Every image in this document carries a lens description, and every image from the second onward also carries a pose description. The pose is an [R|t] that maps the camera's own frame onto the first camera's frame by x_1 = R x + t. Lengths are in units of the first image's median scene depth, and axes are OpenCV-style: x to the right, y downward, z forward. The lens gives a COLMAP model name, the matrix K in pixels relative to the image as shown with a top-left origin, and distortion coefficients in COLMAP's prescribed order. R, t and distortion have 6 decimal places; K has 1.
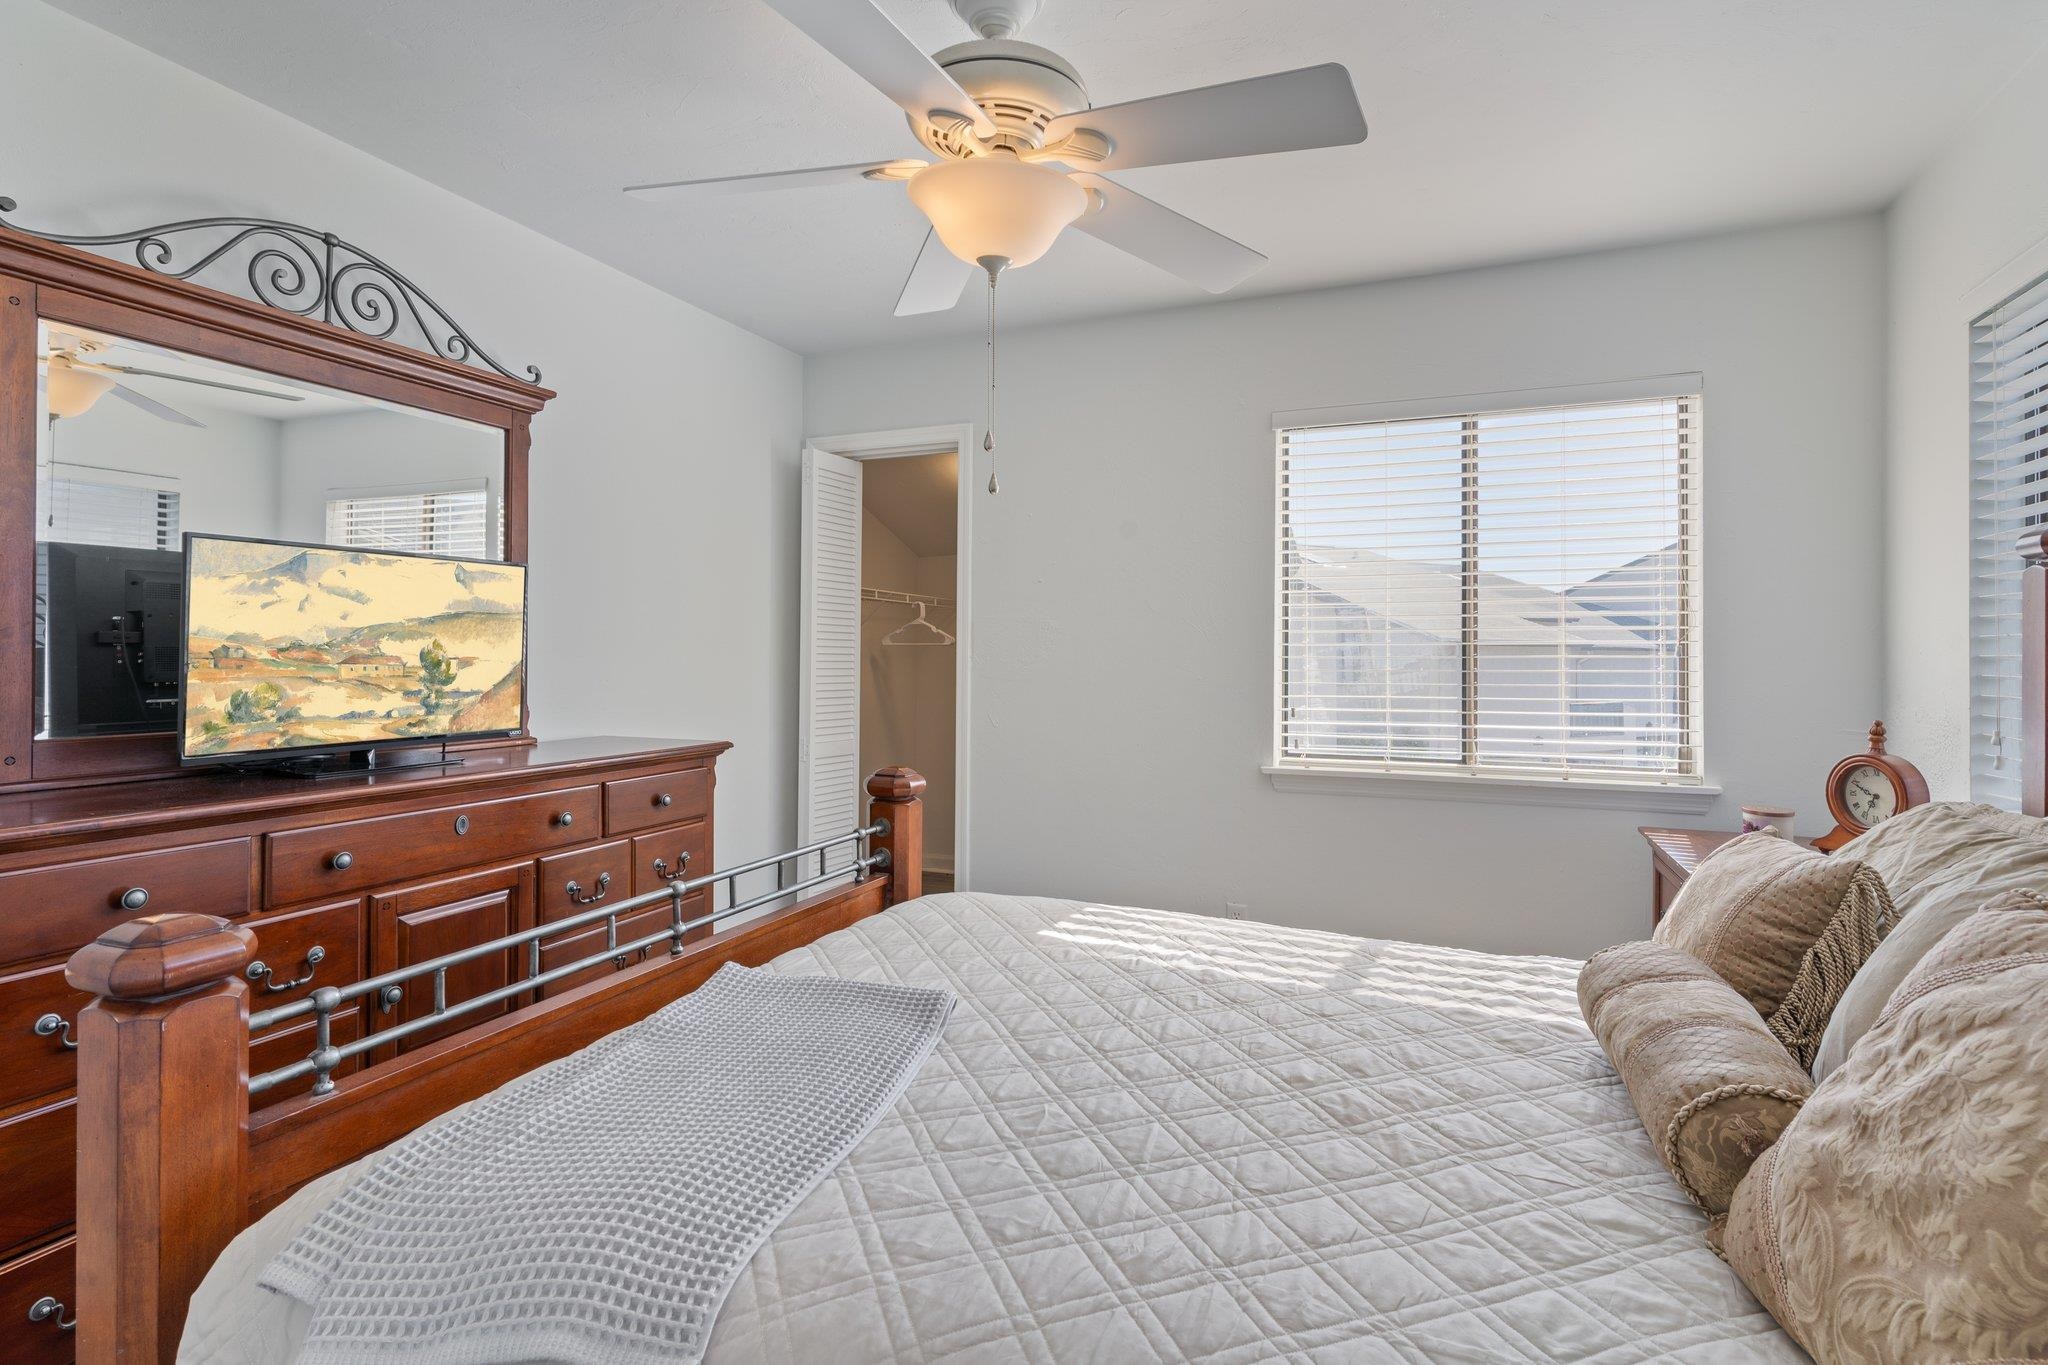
lens RADIAL K [[985.5, 0, 1020.7], [0, 985.5, 671.2], [0, 0, 1]] dist [0.003033, 0.000073]
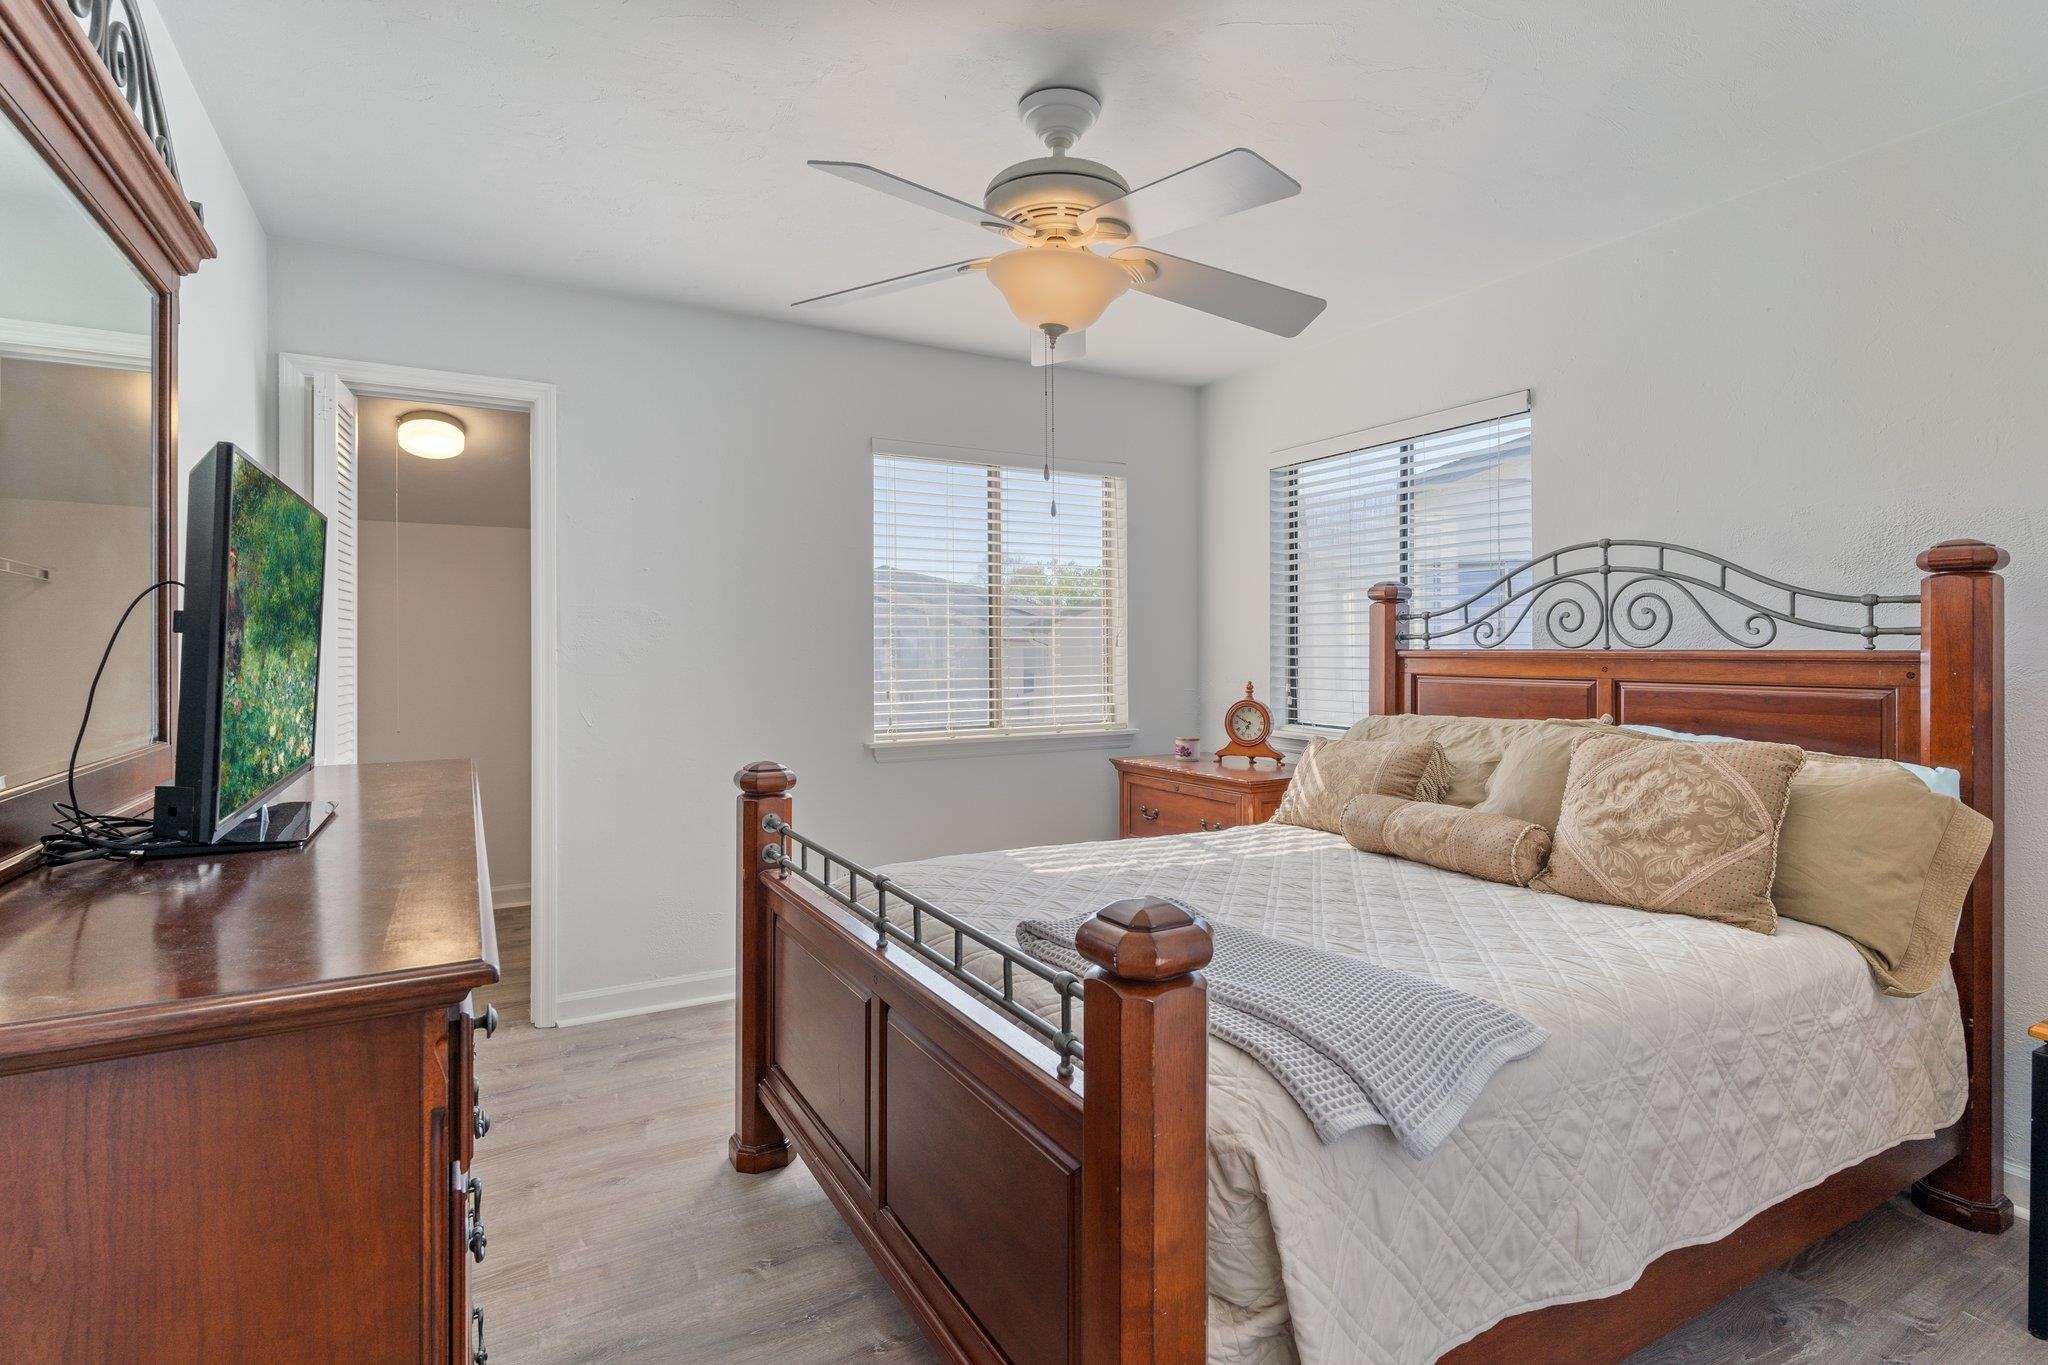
lens RADIAL K [[974.5, 0, 1017.5], [0, 974.5, 670.6], [0, 0, 1]] dist [-0.001249, -0.000514]
pose [[0.631899, -0.022103, 0.774736, -0.595432], [0.016433, 0.999751, 0.015119, -0.002638], [-0.774877, 0.003177, 0.632105, 0.153872]]
